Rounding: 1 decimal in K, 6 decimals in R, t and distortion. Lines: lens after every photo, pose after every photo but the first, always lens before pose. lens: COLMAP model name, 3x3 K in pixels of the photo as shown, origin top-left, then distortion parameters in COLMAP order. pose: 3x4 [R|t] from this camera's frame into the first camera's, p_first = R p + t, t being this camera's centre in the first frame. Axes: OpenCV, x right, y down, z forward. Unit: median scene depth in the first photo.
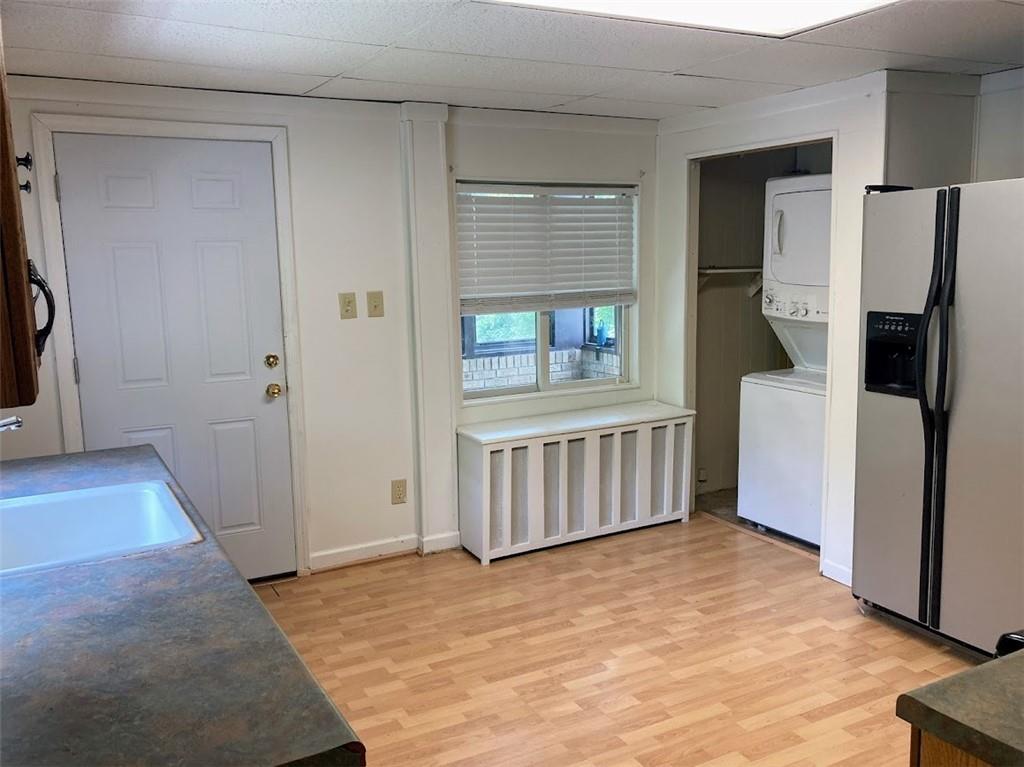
lens RADIAL K [[868.0, 0, 512.0], [0, 868.0, 383.5], [0, 0, 1]] dist [0.049014, -0.007277]
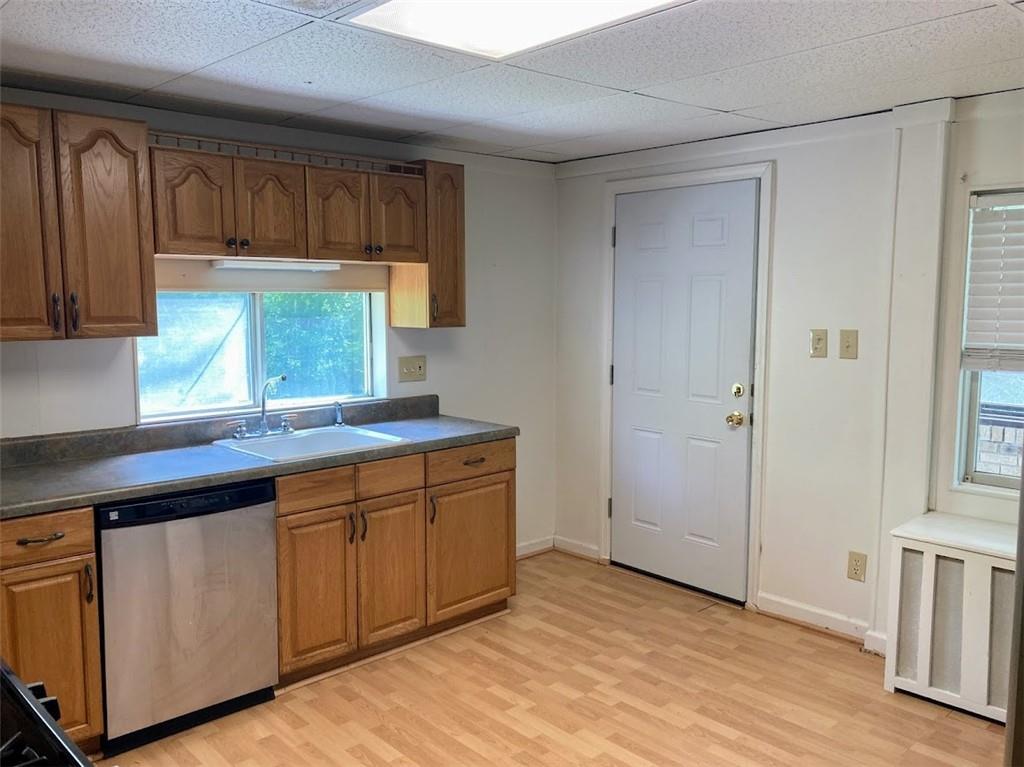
lens RADIAL K [[868.0, 0, 512.0], [0, 868.0, 383.5], [0, 0, 1]] dist [0.049014, -0.007277]
pose [[0.252647, 0.125417, -0.959396, 0.656149], [-0.144106, 0.985382, 0.090865, -0.090358], [0.956767, 0.115298, 0.267027, 0.480343]]
